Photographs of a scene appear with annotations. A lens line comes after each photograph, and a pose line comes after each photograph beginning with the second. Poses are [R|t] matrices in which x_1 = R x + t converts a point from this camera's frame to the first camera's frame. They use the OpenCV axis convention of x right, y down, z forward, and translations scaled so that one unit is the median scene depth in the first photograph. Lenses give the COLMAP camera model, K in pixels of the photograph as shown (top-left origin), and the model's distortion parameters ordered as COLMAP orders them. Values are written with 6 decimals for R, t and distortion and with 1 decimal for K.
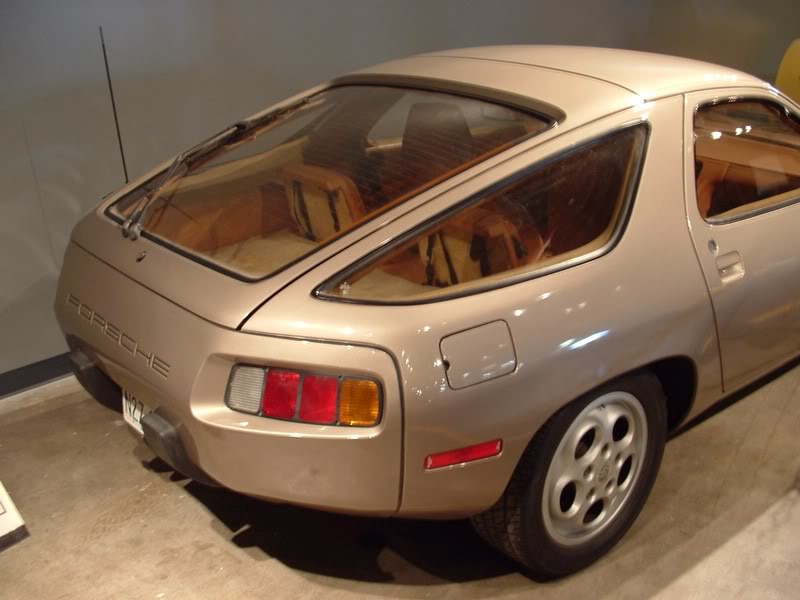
lens RADIAL K [[950.8, 0, 400.0], [0, 950.8, 300.0], [0, 0, 1]] dist [-0.236768, 0.239148]
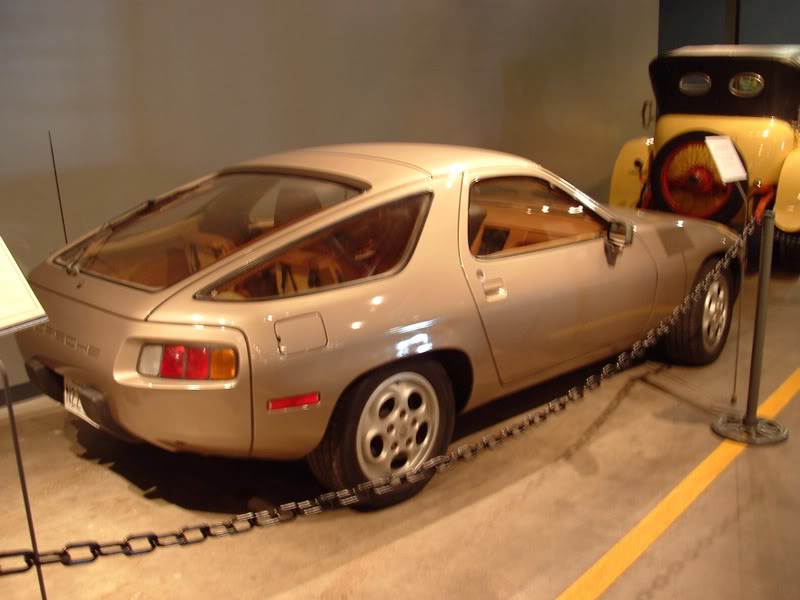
lens RADIAL K [[950.8, 0, 400.0], [0, 950.8, 300.0], [0, 0, 1]] dist [-0.236768, 0.239148]
pose [[0.996586, -0.017729, 0.080632, 0.098084], [0.027273, 0.992538, -0.118849, 0.154832], [-0.077923, 0.120642, 0.989633, -0.444078]]
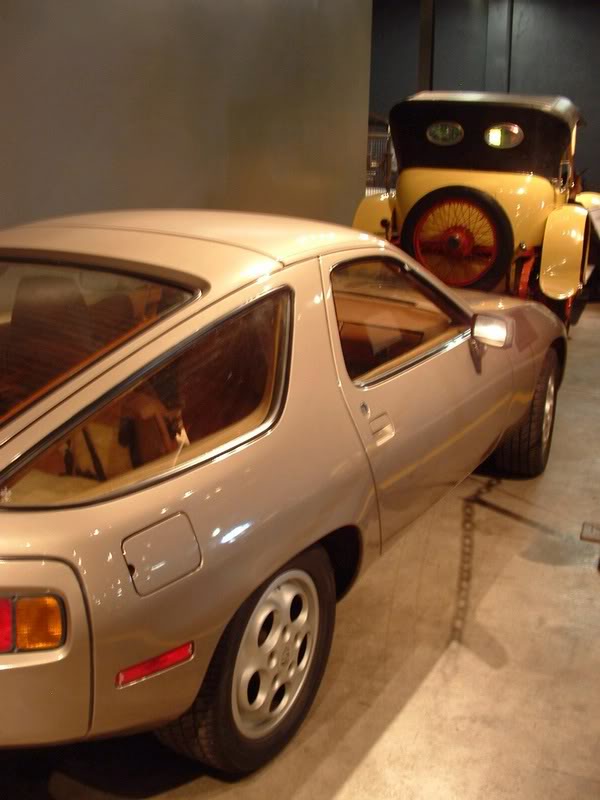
lens RADIAL K [[950.8, 0, 300.0], [0, 950.8, 400.0], [0, 0, 1]] dist [-0.236768, 0.239148]
pose [[0.933938, -0.068963, 0.350720, -0.081635], [0.091298, 0.994689, -0.047529, -0.027141], [-0.345579, 0.076409, 0.935274, 0.083290]]
